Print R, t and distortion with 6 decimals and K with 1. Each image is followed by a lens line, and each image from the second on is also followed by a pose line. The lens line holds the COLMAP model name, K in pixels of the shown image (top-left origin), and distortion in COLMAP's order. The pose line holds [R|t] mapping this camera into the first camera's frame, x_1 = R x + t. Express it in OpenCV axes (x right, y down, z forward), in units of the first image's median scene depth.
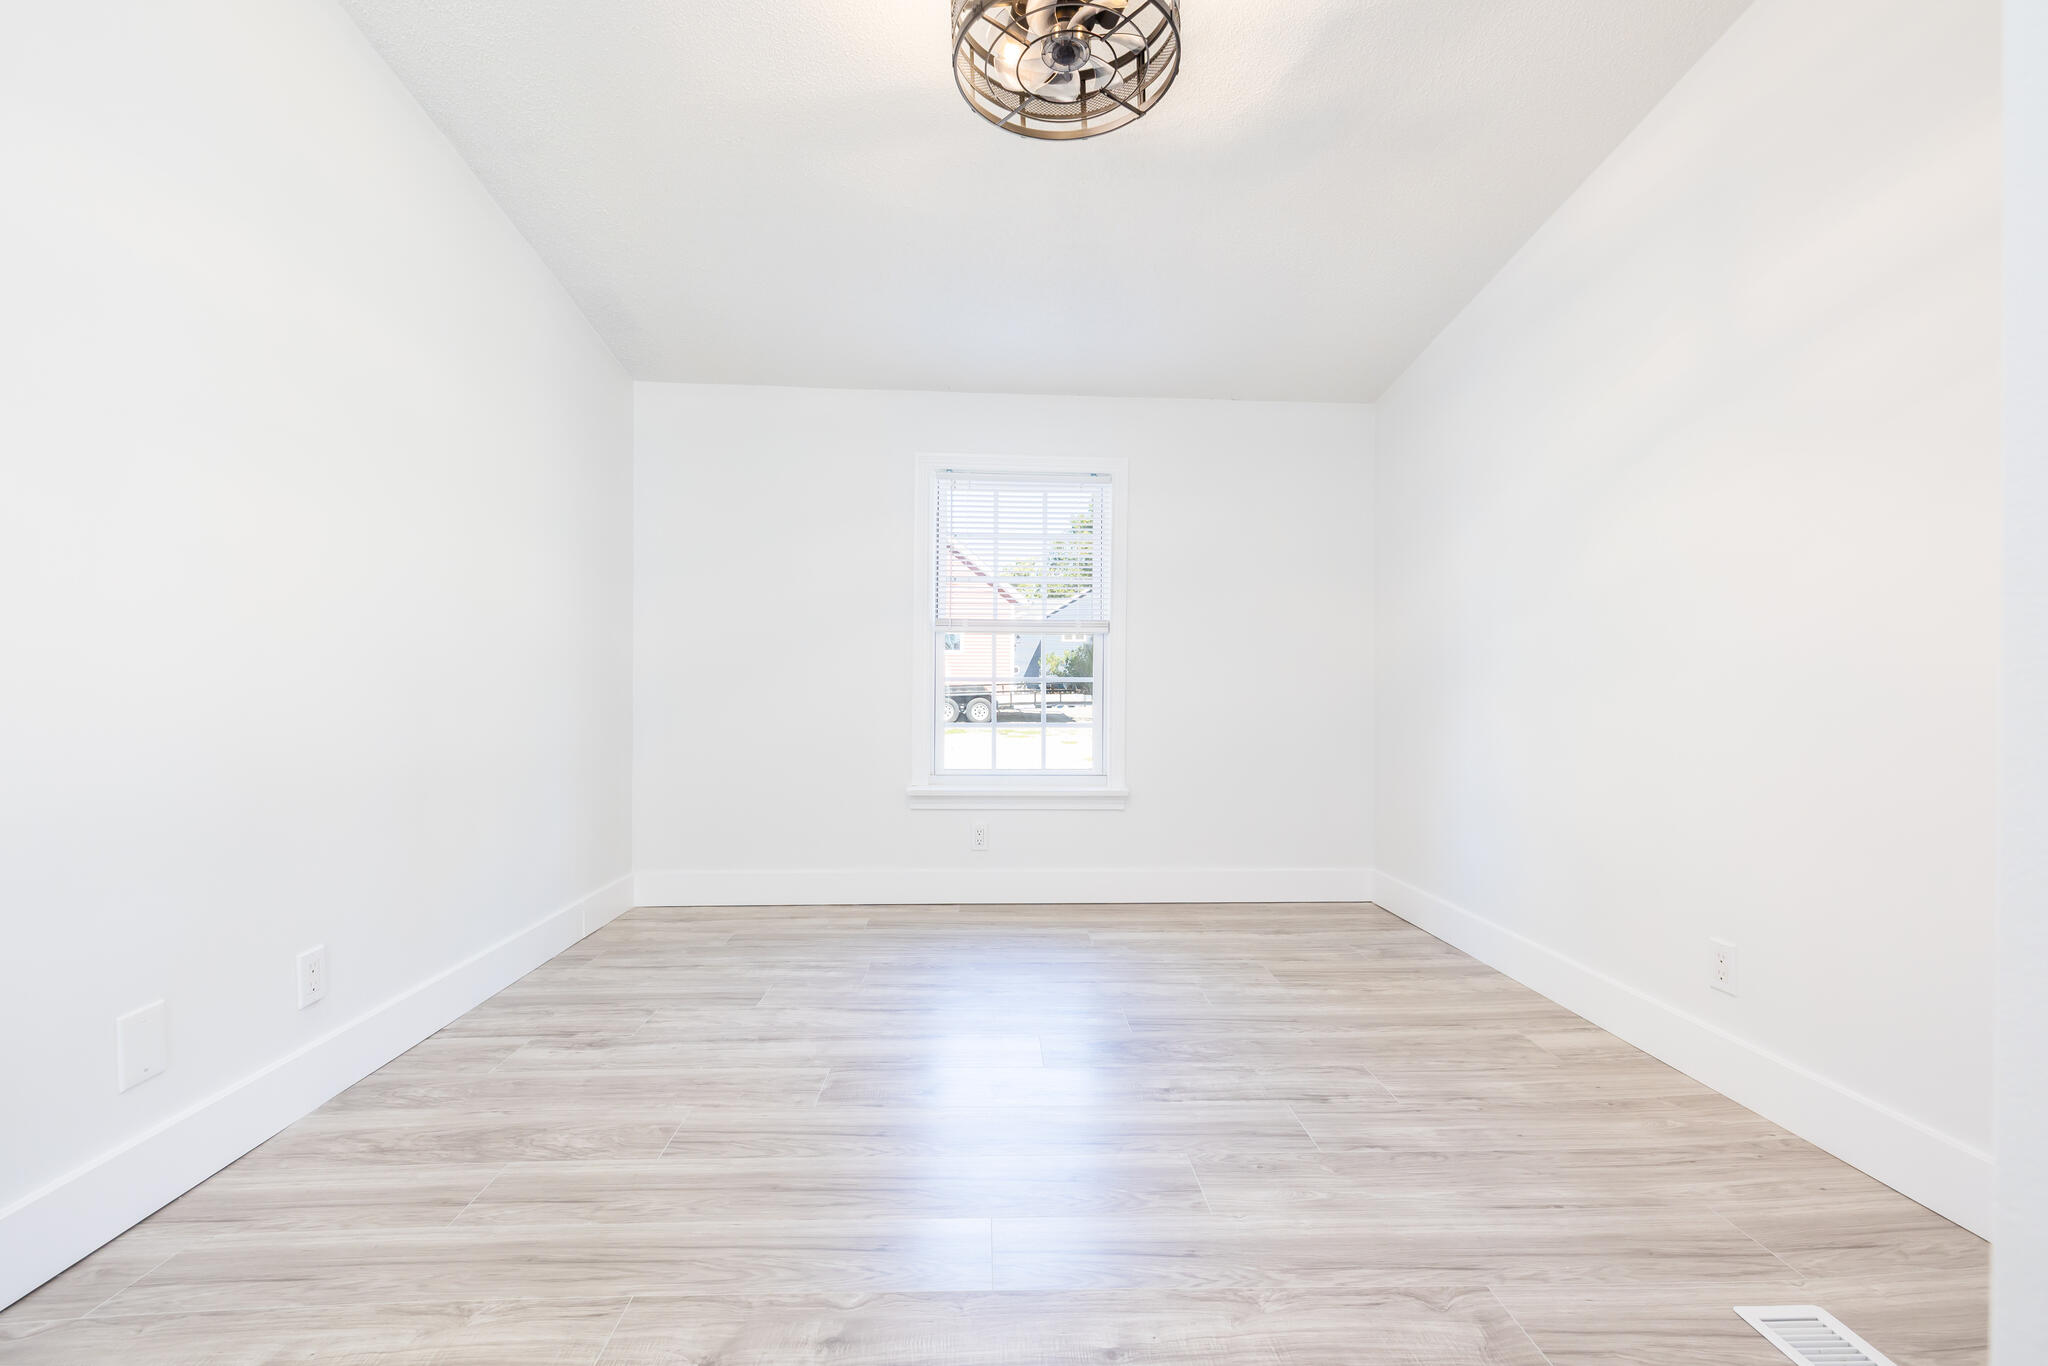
lens RADIAL K [[858.1, 0, 1023.7], [0, 858.1, 683.6], [0, 0, 1]] dist [-0.003183, -0.001446]
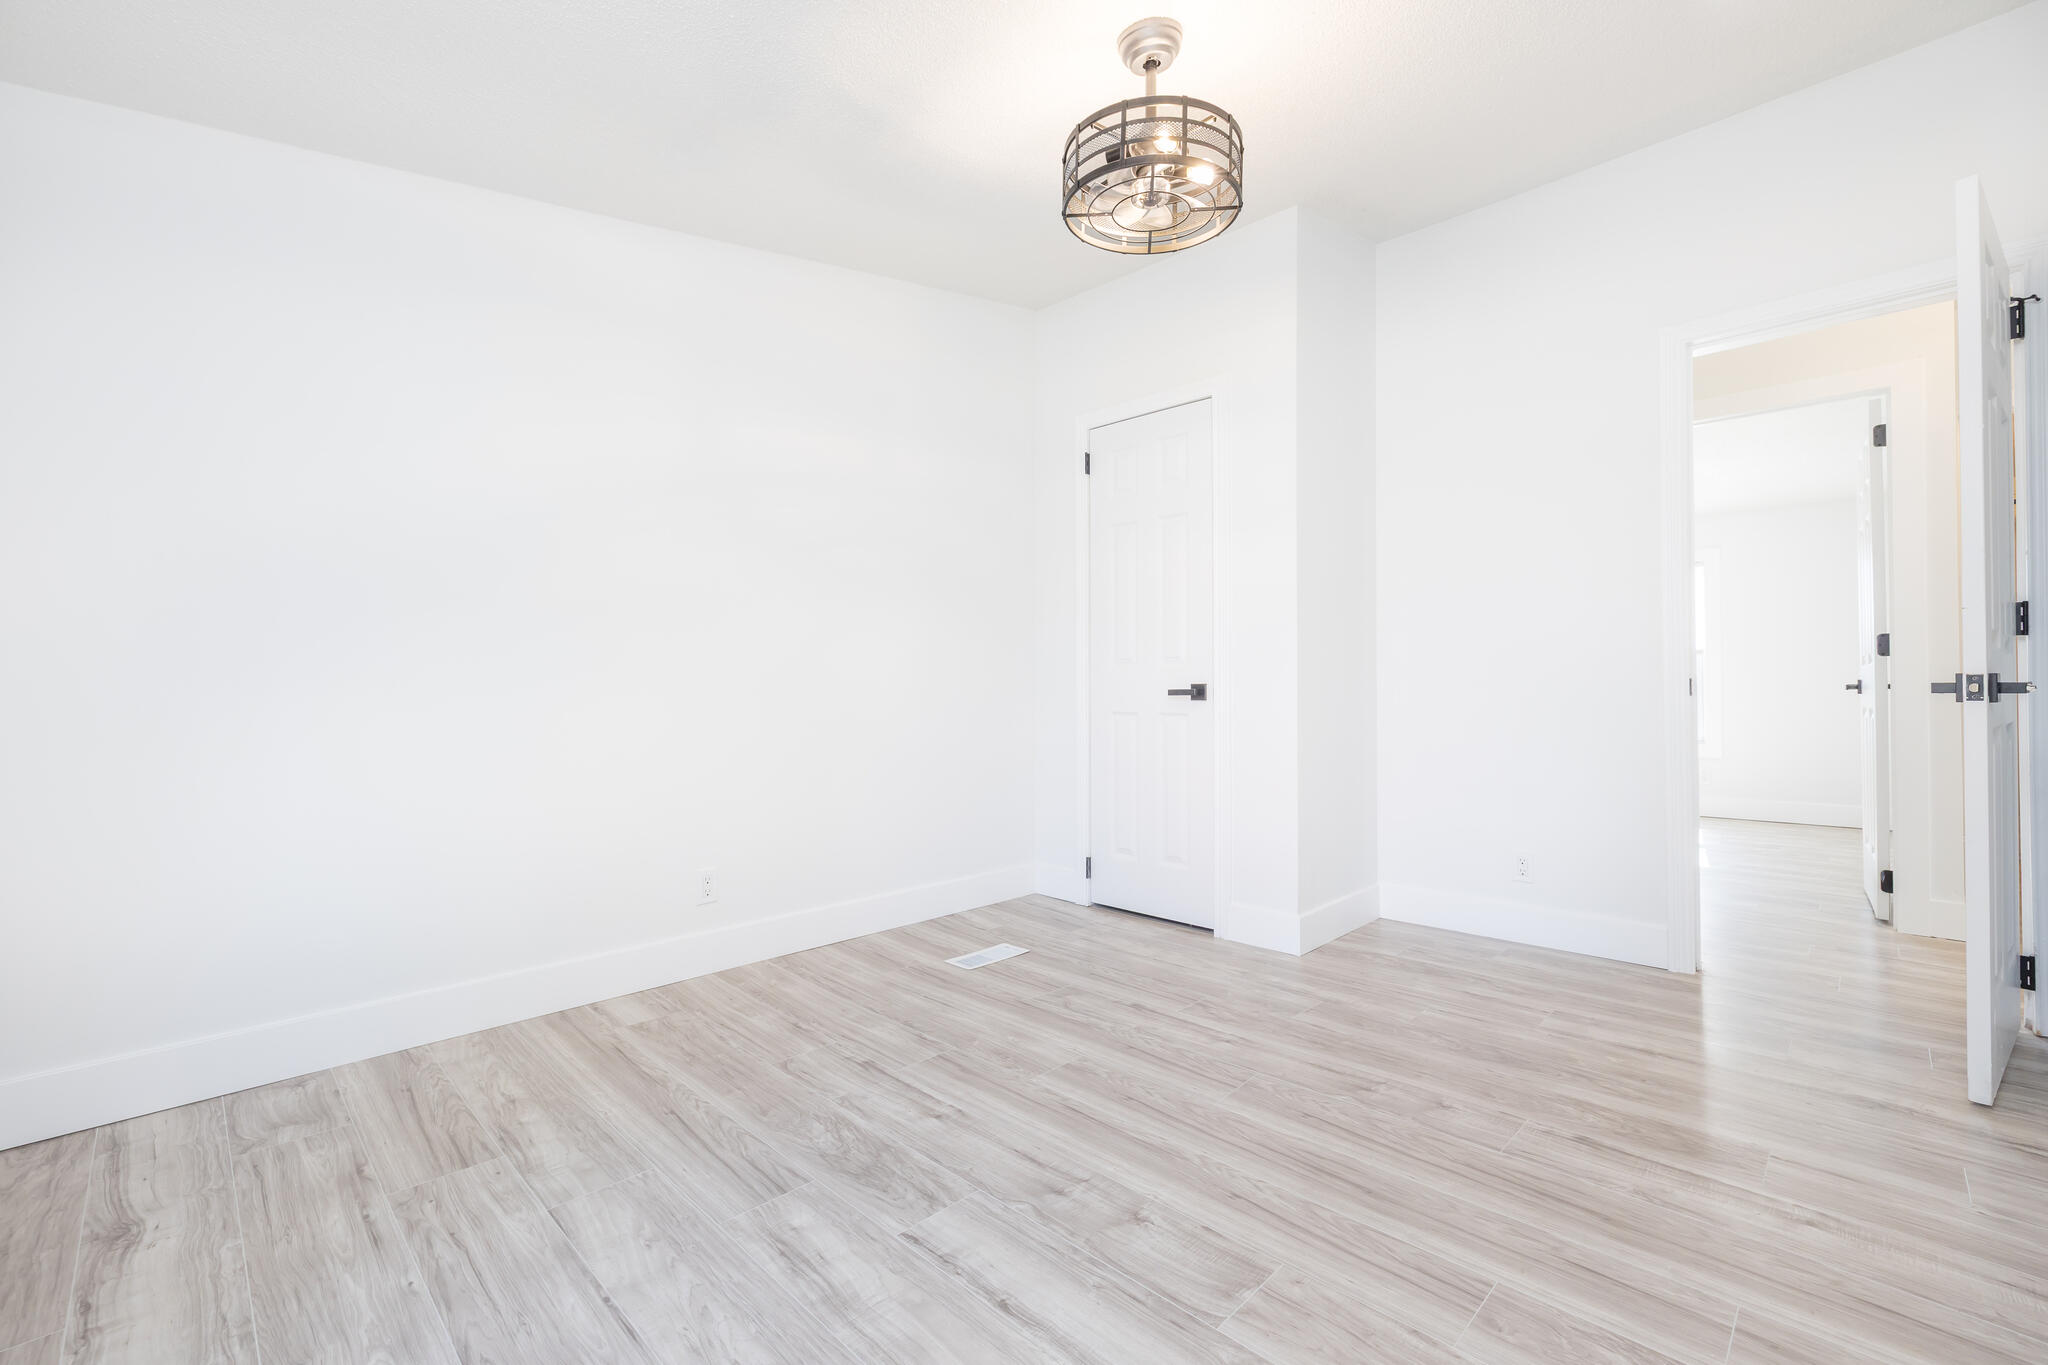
lens RADIAL K [[858.1, 0, 1023.4], [0, 858.1, 683.2], [0, 0, 1]] dist [-0.003183, -0.001446]
pose [[-0.670652, -0.000322, 0.741772, -0.654159], [-0.001762, 0.999998, -0.001159, -0.011210], [-0.741770, -0.002084, -0.670651, 1.690160]]
